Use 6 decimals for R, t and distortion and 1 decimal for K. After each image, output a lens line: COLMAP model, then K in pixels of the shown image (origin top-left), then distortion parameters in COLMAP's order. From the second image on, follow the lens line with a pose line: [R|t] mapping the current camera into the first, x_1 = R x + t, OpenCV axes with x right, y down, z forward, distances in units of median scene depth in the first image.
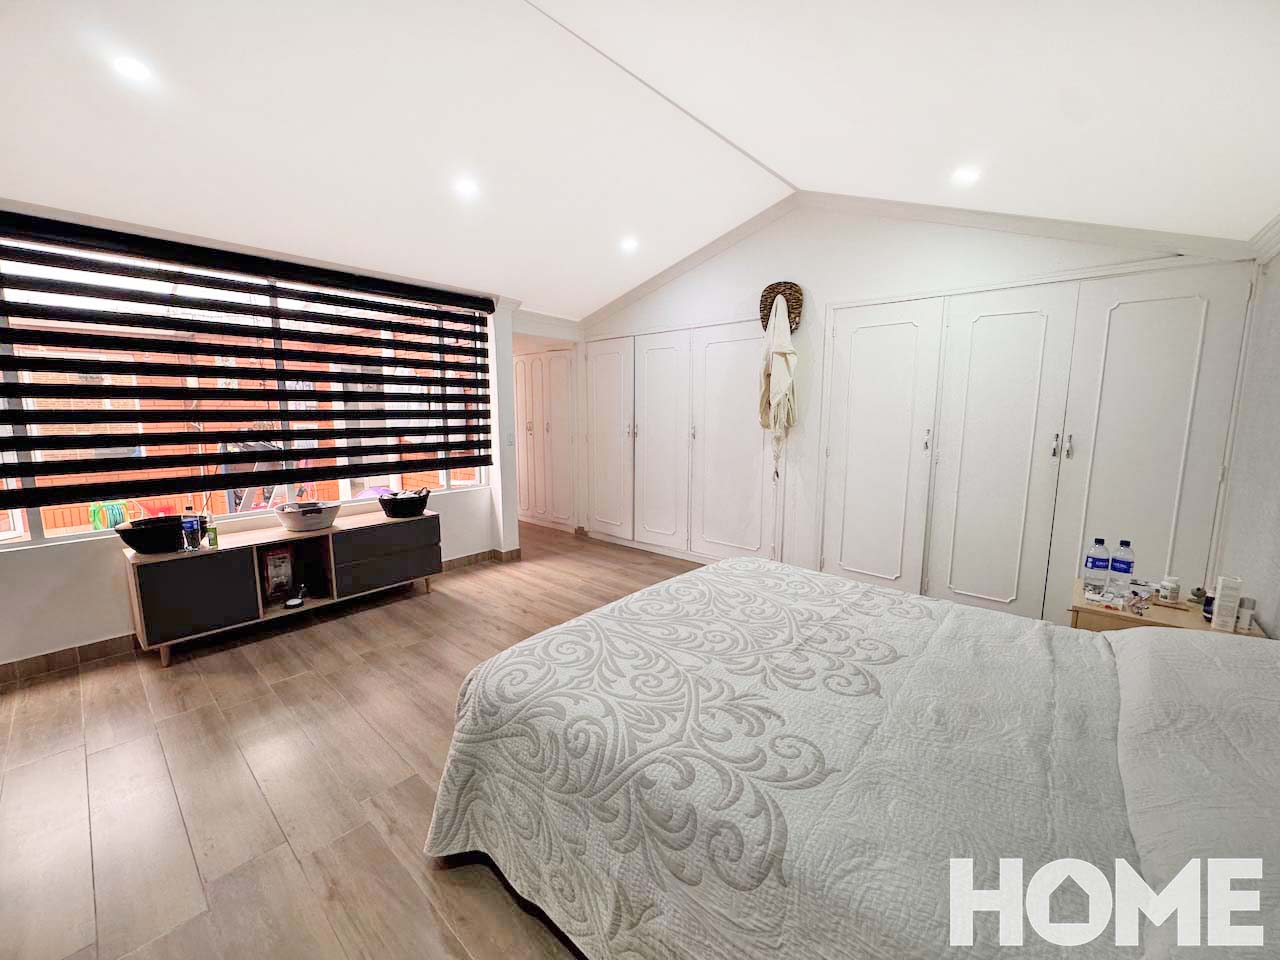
lens RADIAL K [[510.2, 0, 639.0], [0, 510.2, 478.9], [0, 0, 1]] dist [-0.001631, -0.000231]
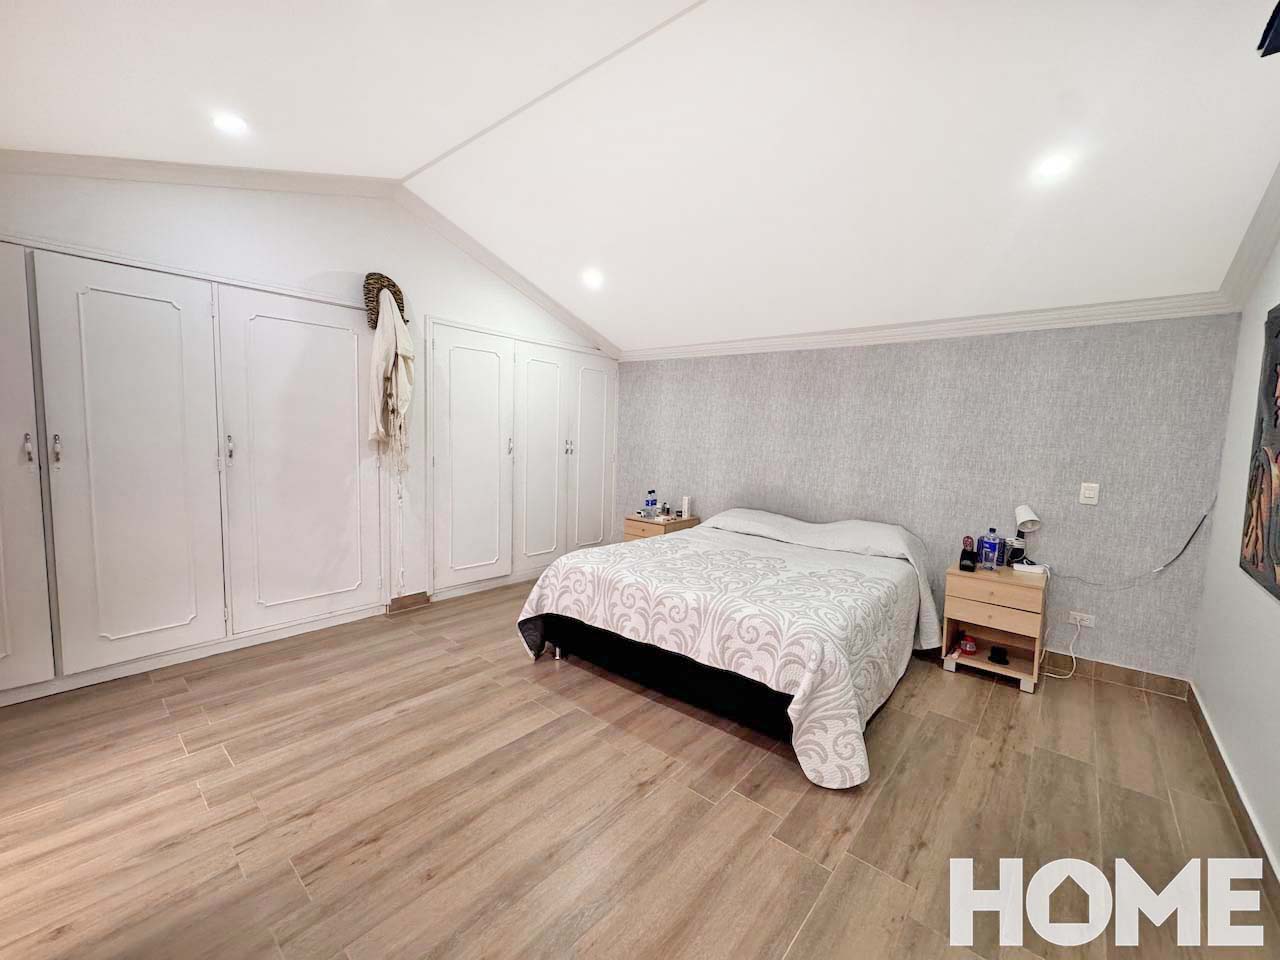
lens RADIAL K [[510.2, 0, 639.0], [0, 510.2, 478.9], [0, 0, 1]] dist [-0.001631, -0.000231]
pose [[-0.021837, -0.090305, 0.995675, -0.735780], [0.099226, 0.990799, 0.092039, -0.080782], [-0.994825, 0.100807, -0.012676, 0.691786]]
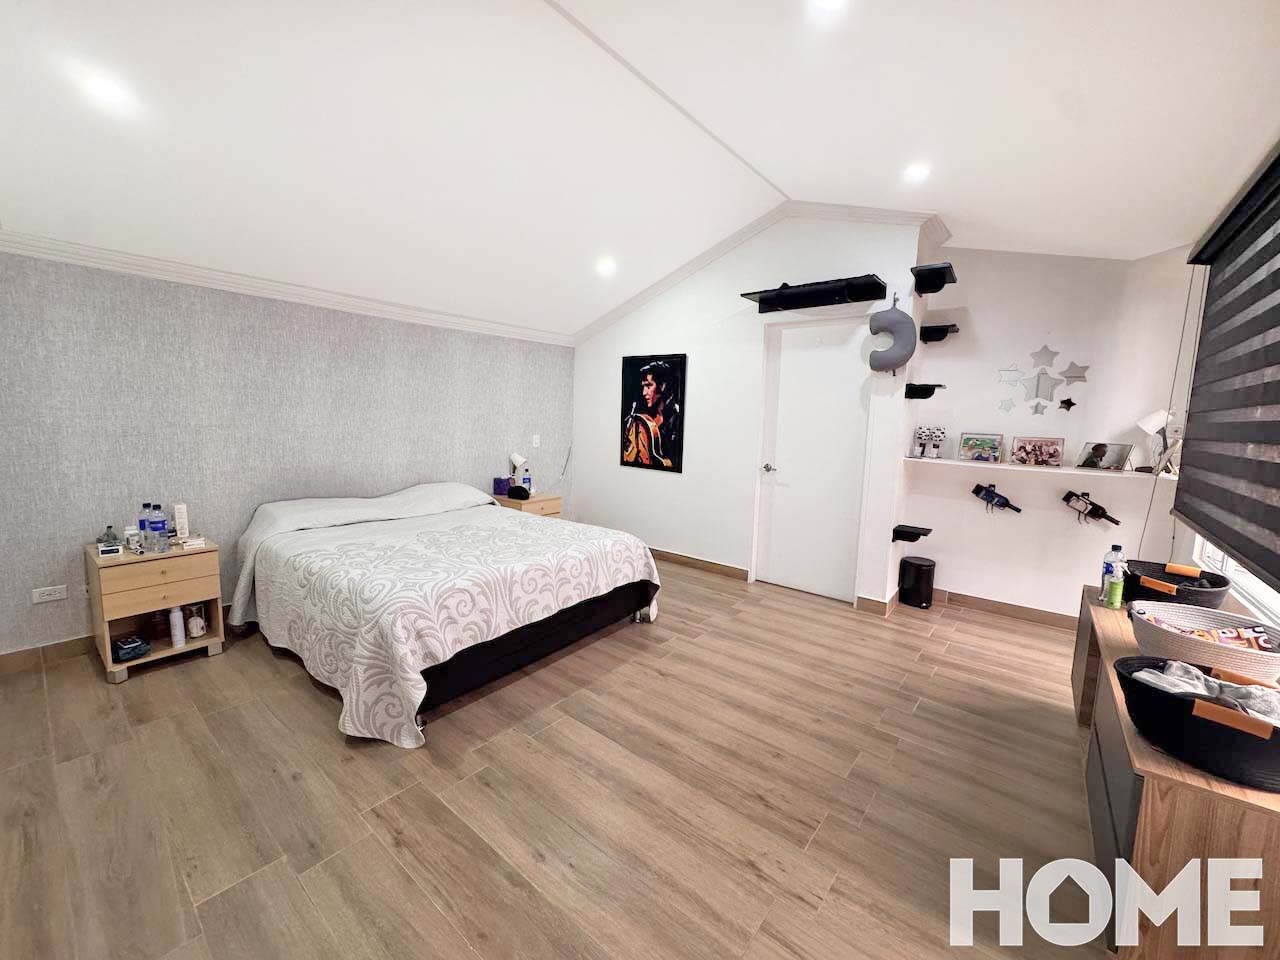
lens RADIAL K [[510.2, 0, 639.0], [0, 510.2, 478.9], [0, 0, 1]] dist [-0.001631, -0.000231]
pose [[-0.998973, -0.017750, -0.041683, -0.110451], [-0.027620, 0.967915, 0.249757, -0.175534], [0.035912, 0.250652, -0.967411, 1.412949]]
